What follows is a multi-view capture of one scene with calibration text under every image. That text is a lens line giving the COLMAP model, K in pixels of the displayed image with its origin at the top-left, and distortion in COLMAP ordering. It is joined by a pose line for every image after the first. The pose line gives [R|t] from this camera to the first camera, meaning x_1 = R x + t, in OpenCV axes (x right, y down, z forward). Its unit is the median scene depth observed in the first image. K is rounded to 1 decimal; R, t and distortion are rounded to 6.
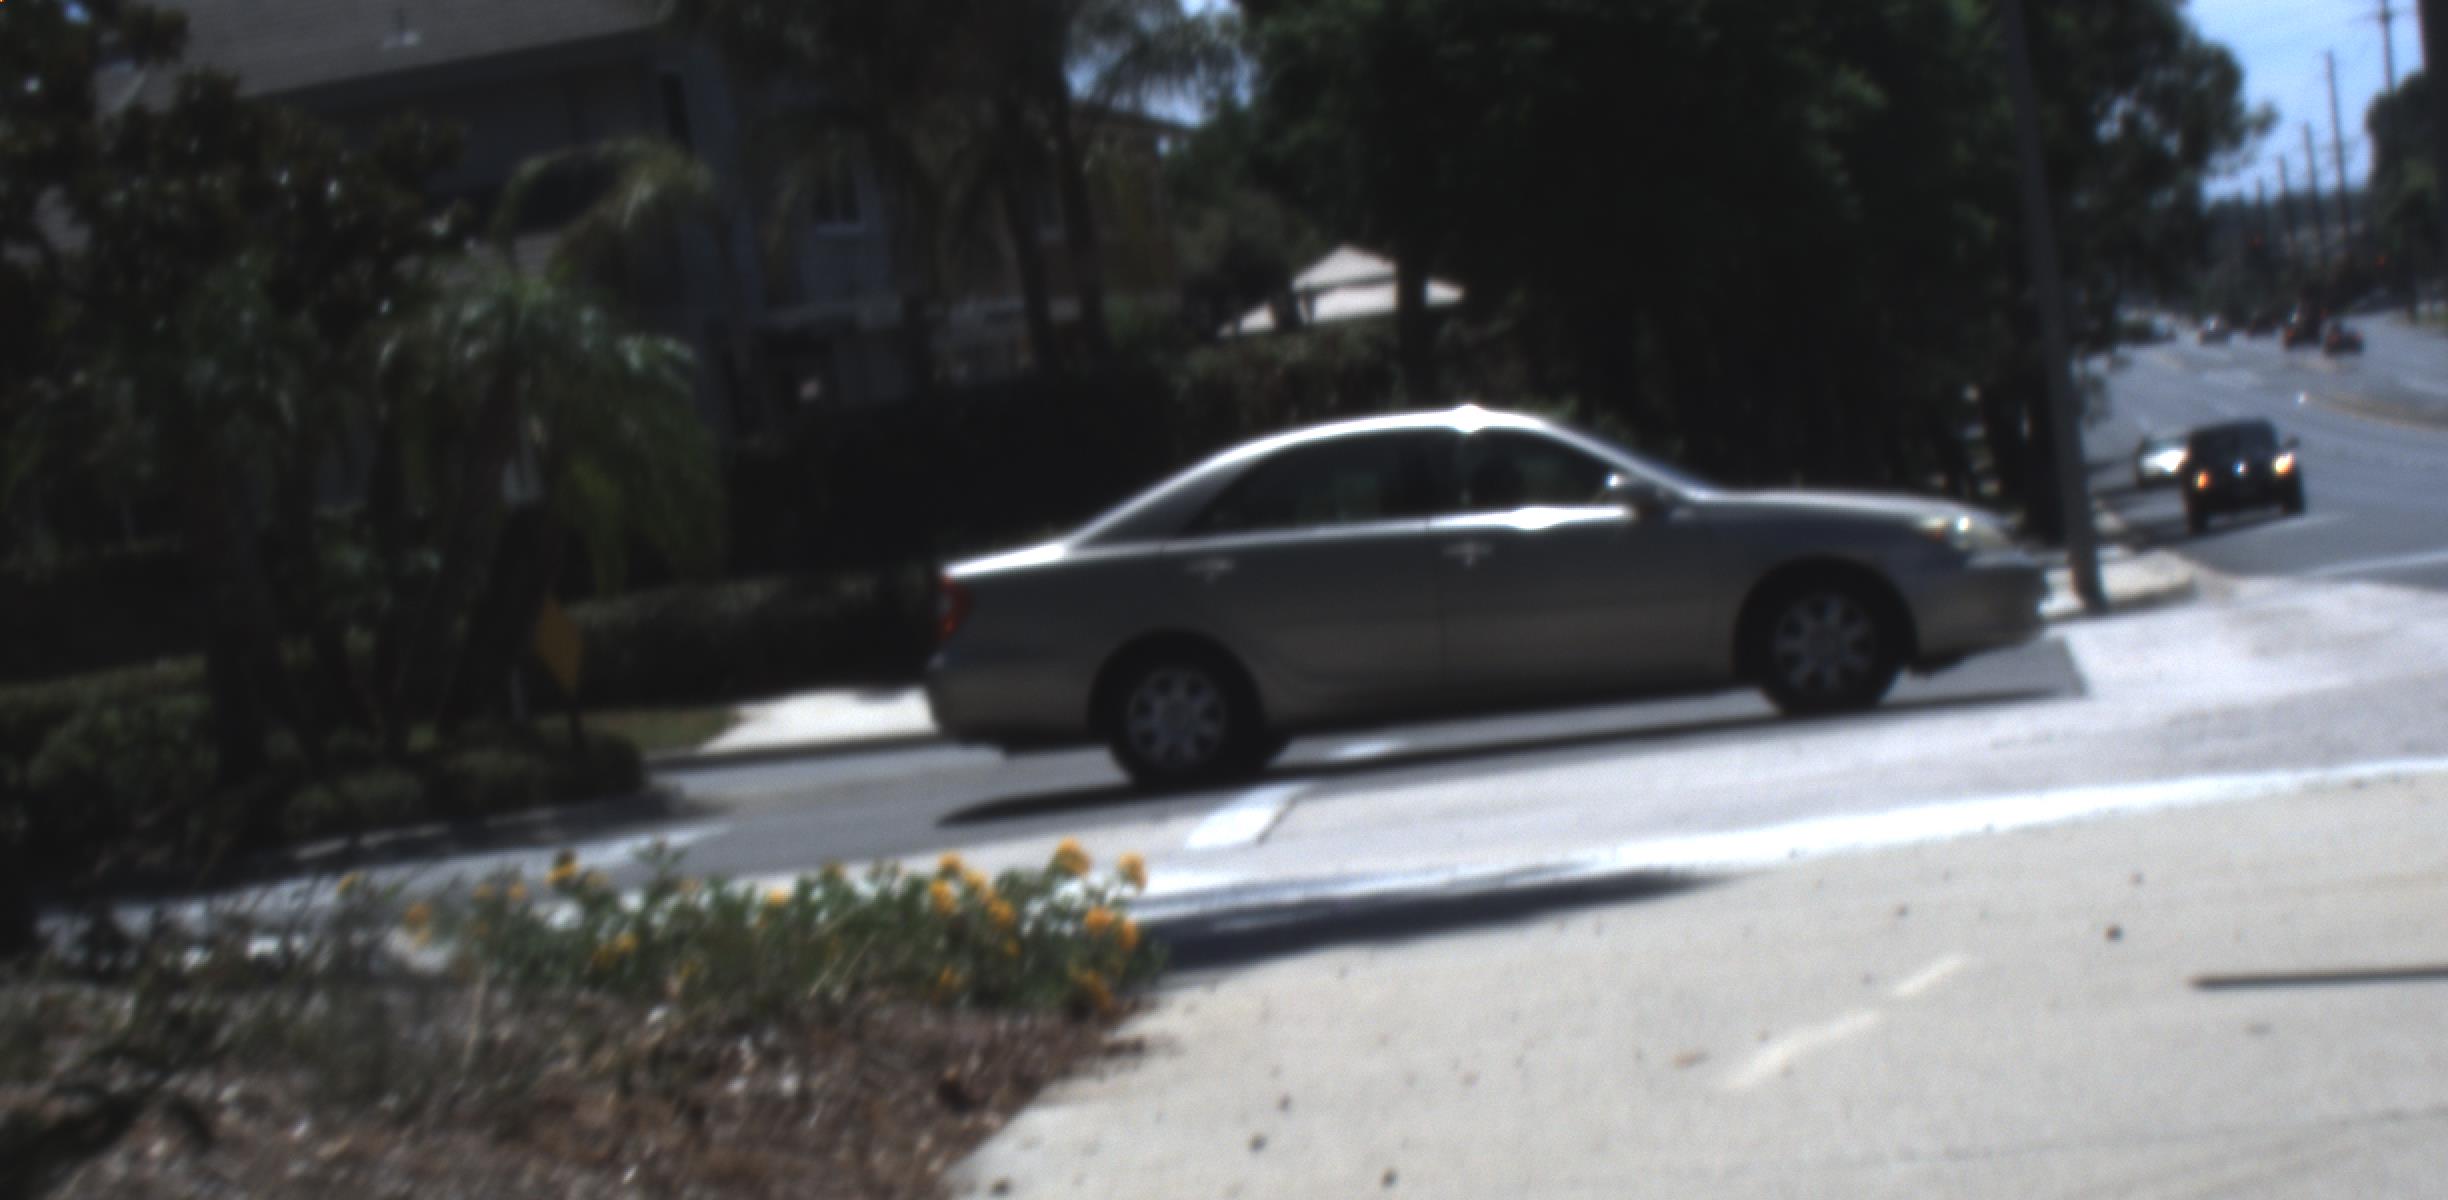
lens RADIAL K [[4721.6, 0, 1239.9], [0, 4721.6, 698.8], [0, 0, 1]] dist [-0.034514, 0.000000]
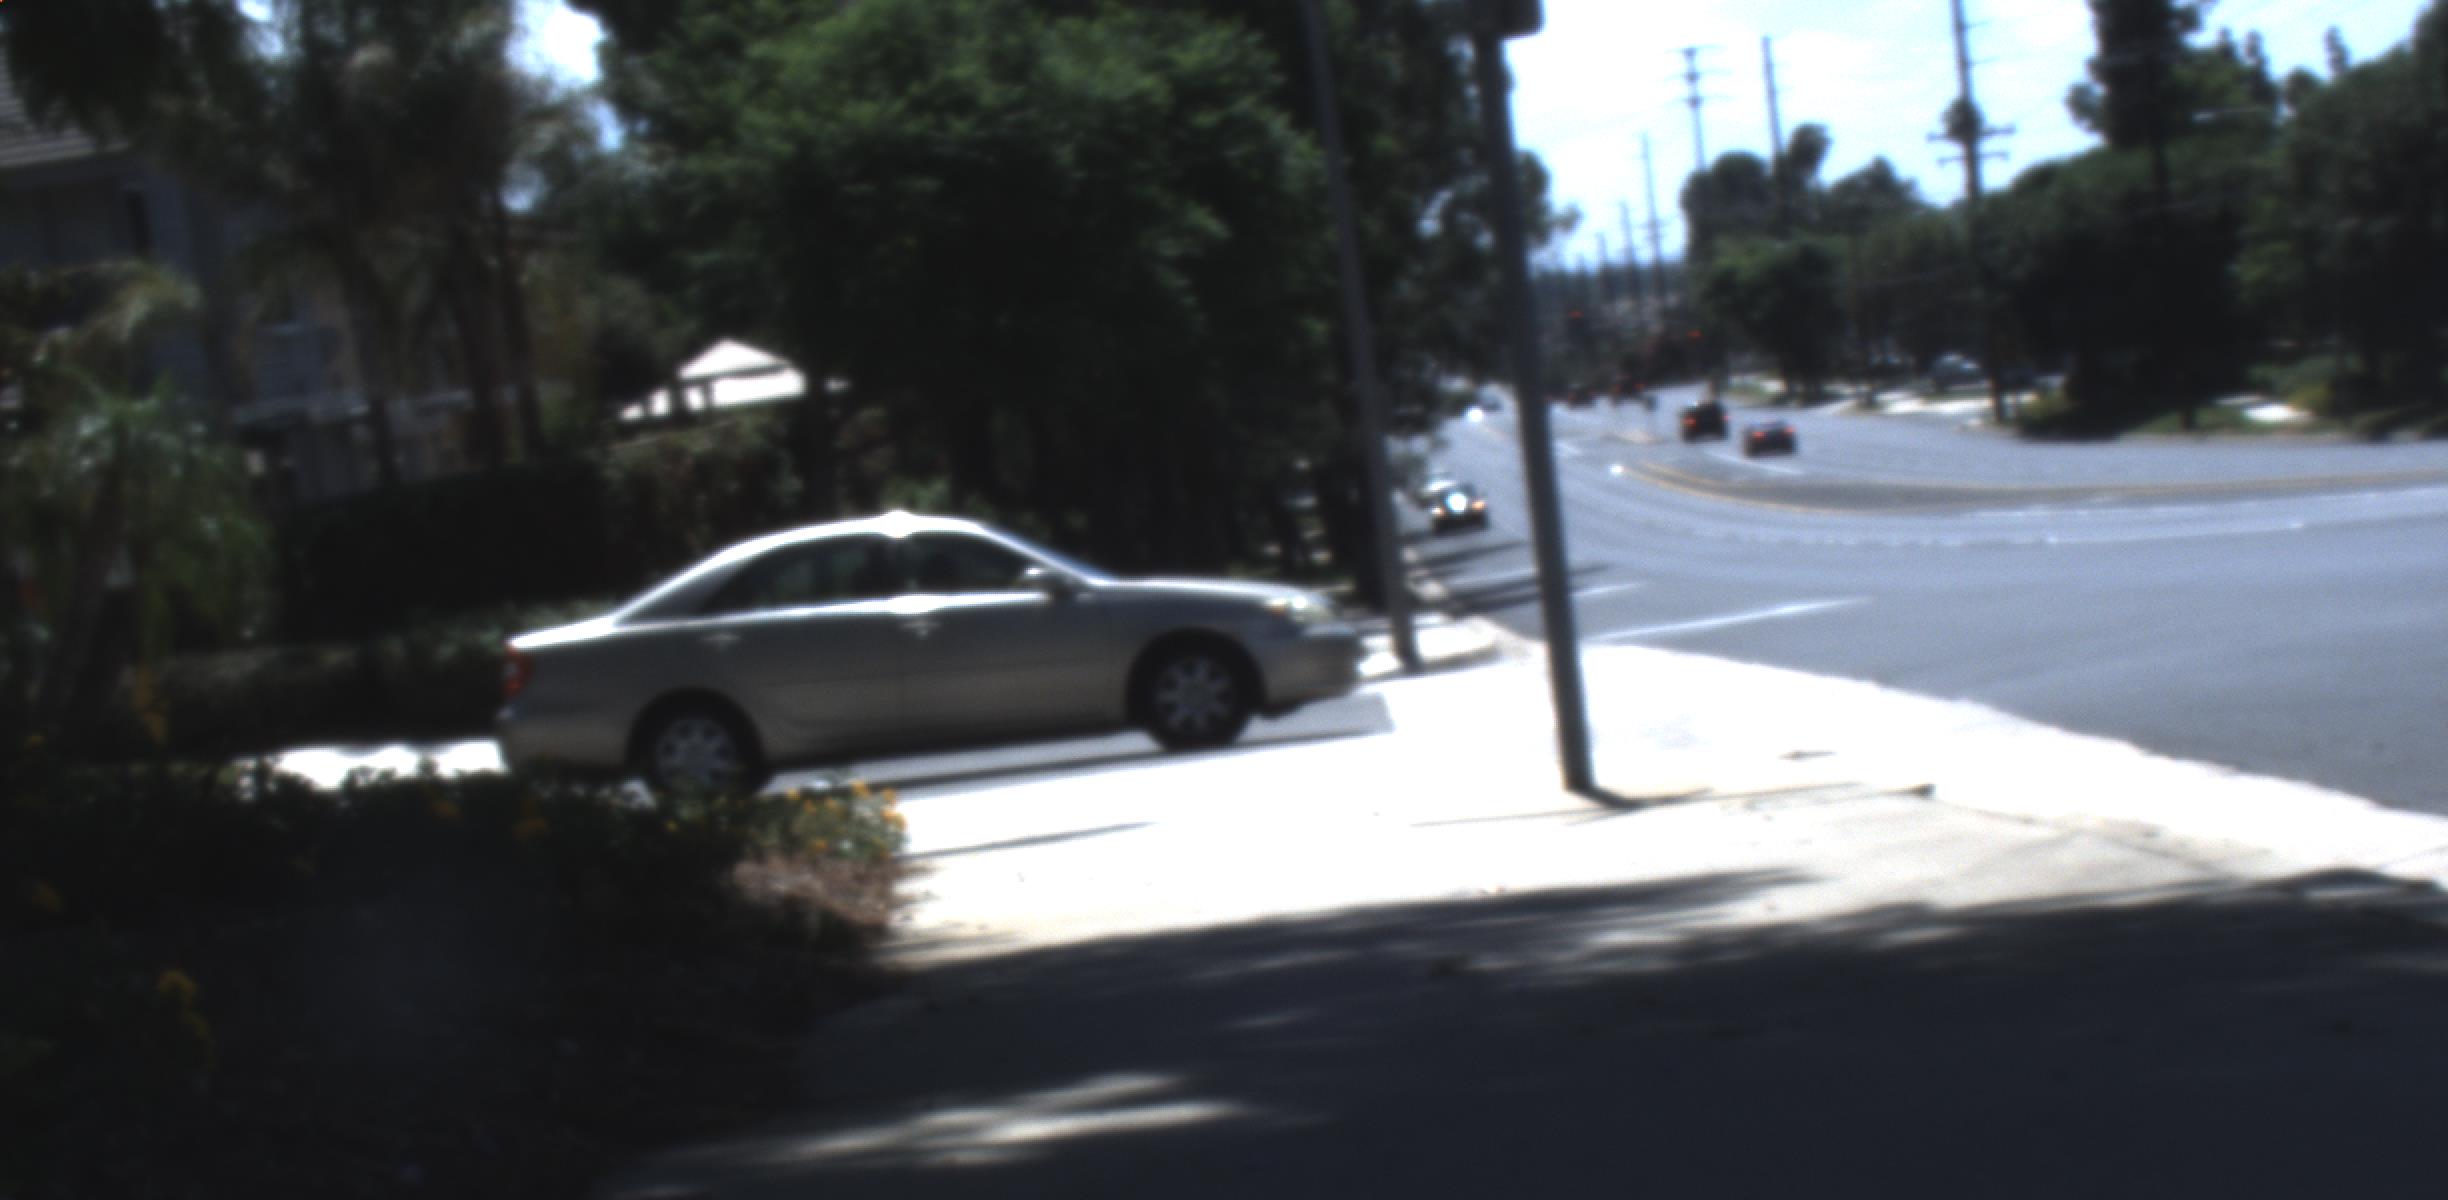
lens RADIAL K [[4787.8, 0, 1207.1], [0, 4787.8, 622.1], [0, 0, 1]] dist [-0.026967, 0.000000]
pose [[0.991080, -0.004420, 0.133198, -0.027340], [0.008456, 0.999522, -0.029746, 0.004170], [-0.133003, 0.030607, 0.990643, -0.175682]]
